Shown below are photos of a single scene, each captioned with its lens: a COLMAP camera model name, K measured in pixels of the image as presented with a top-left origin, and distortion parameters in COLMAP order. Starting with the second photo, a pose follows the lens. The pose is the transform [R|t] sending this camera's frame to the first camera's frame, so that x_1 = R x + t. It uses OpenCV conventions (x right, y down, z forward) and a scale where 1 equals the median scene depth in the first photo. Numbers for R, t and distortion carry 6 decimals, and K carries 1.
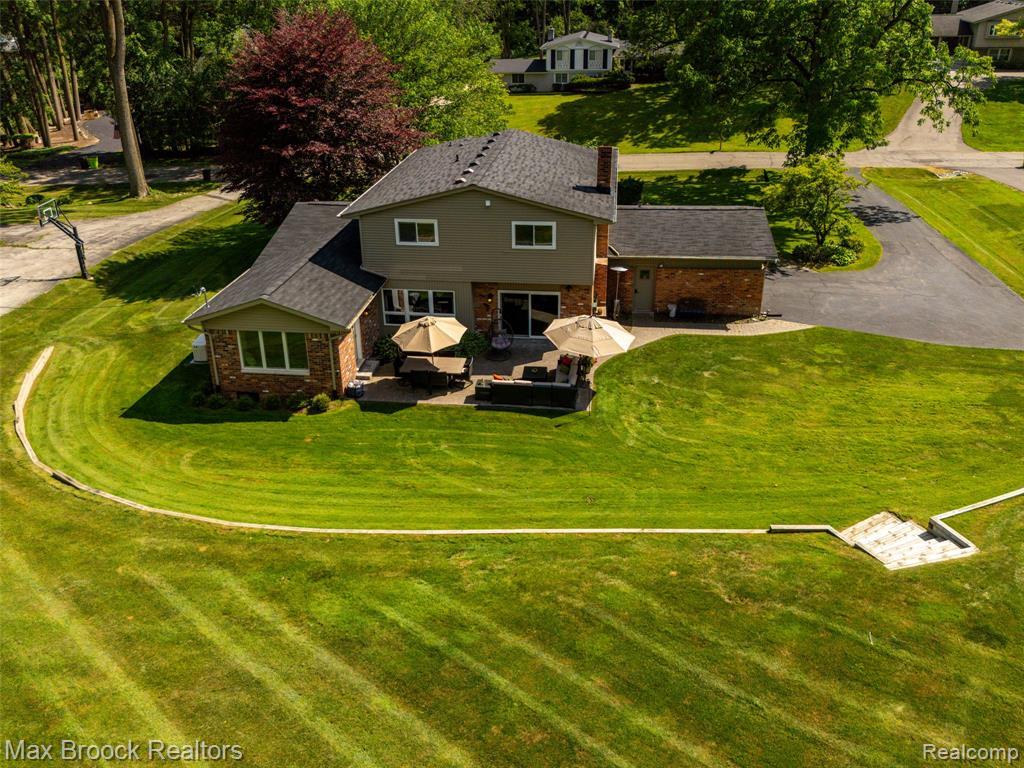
lens RADIAL K [[730.3, 0, 511.2], [0, 730.3, 359.2], [0, 0, 1]] dist [0.048601, -0.002353]
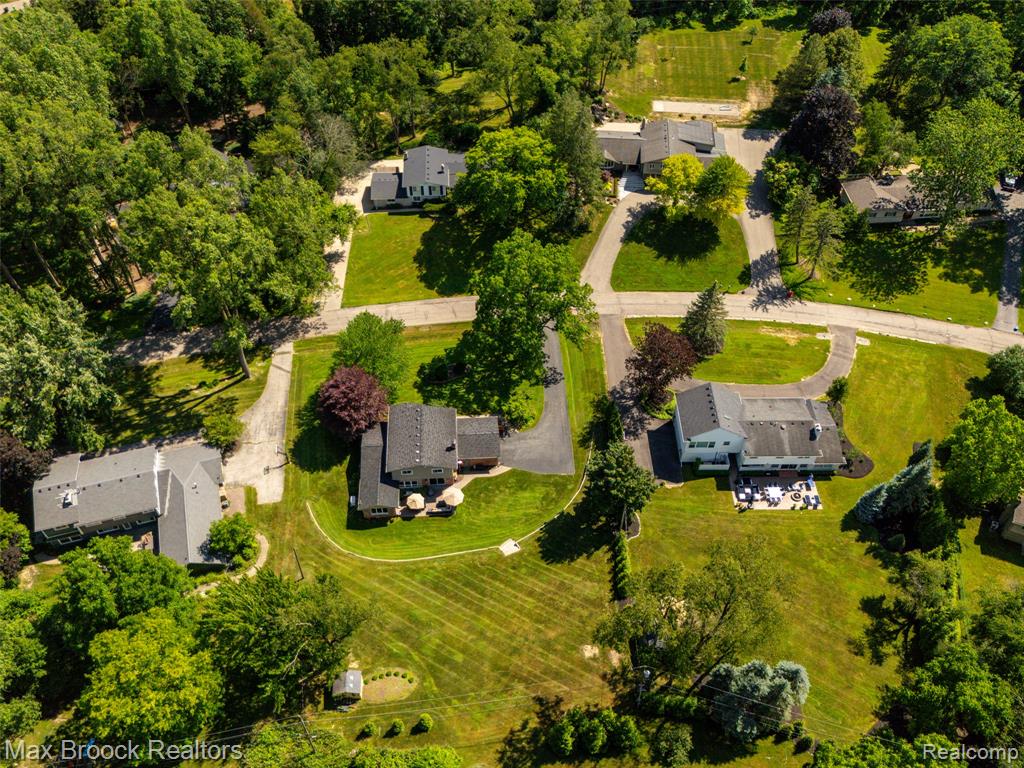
lens RADIAL K [[822.7, 0, 512.0], [0, 822.7, 384.0], [0, 0, 1]] dist [-0.002073, -0.004023]
pose [[0.980202, -0.131844, 0.147721, -0.170958], [0.056358, 0.900981, 0.430182, -2.531155], [-0.189811, -0.413340, 0.890574, -2.903465]]
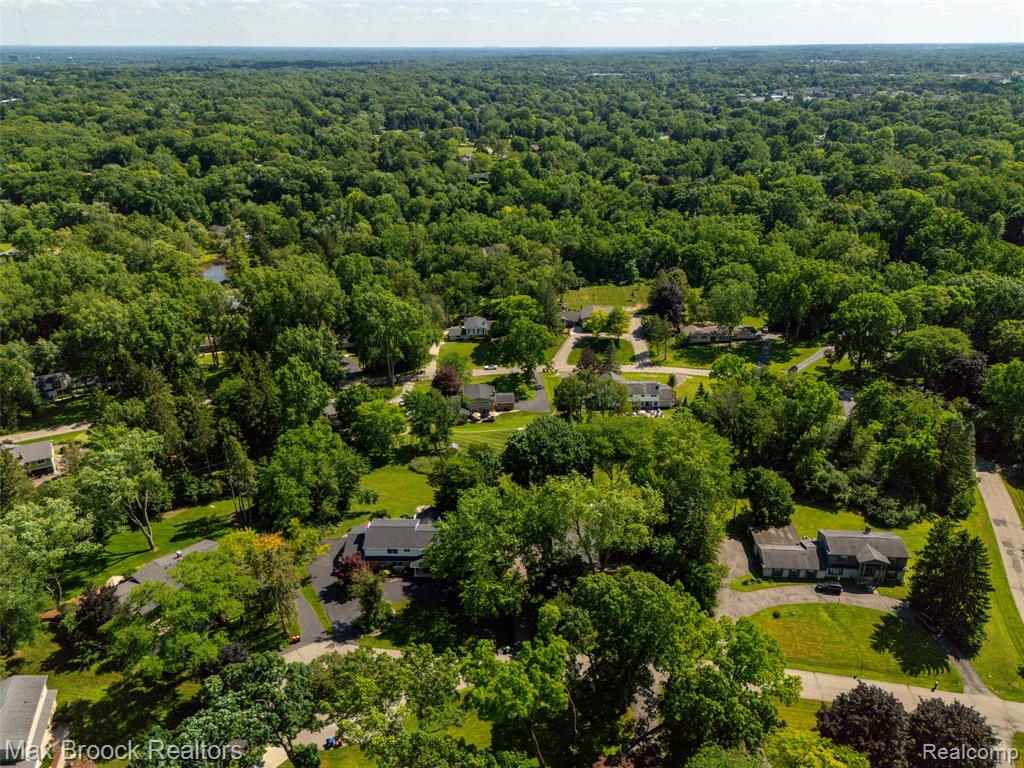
lens RADIAL K [[730.3, 0, 511.2], [0, 730.3, 359.2], [0, 0, 1]] dist [0.048601, -0.002353]
pose [[0.979111, -0.053015, 0.196295, -1.380644], [0.062370, 0.997178, -0.041785, -0.306533], [-0.193525, 0.053155, 0.979654, -7.696914]]
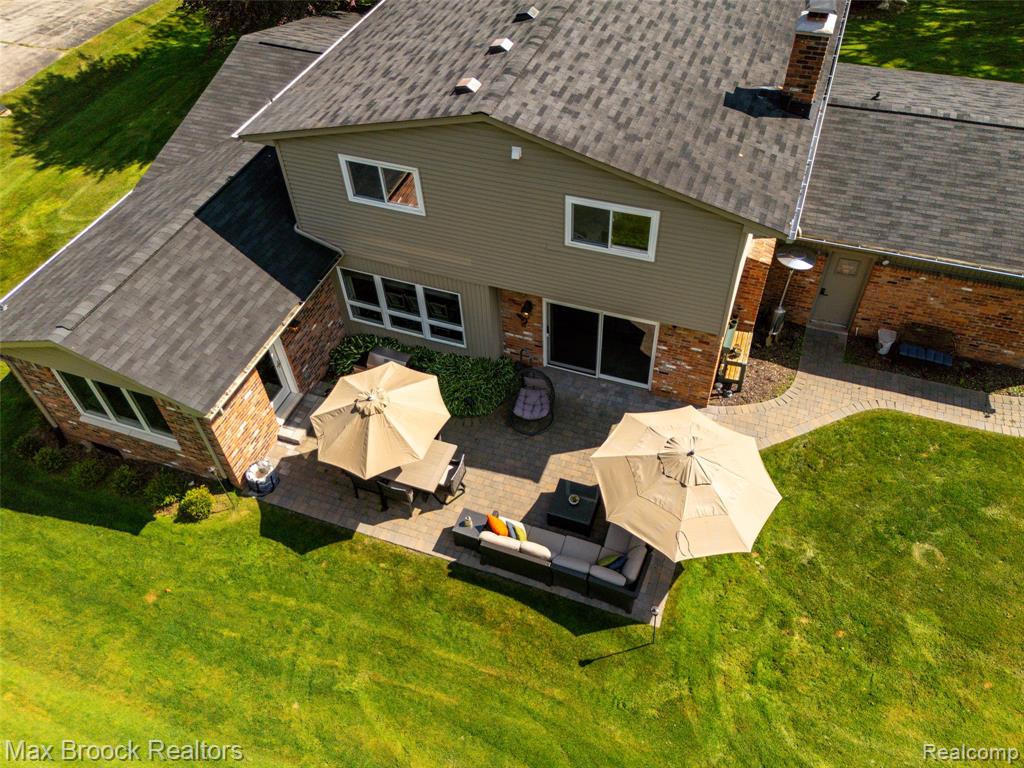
lens RADIAL K [[732.4, 0, 530.2], [0, 732.4, 384.3], [0, 0, 1]] dist [0.020287, 0.000612]
pose [[0.975439, 0.152385, -0.159049, 0.070987], [-0.077935, 0.914132, 0.397856, -0.263438], [0.206019, -0.375689, 0.903556, 0.534987]]
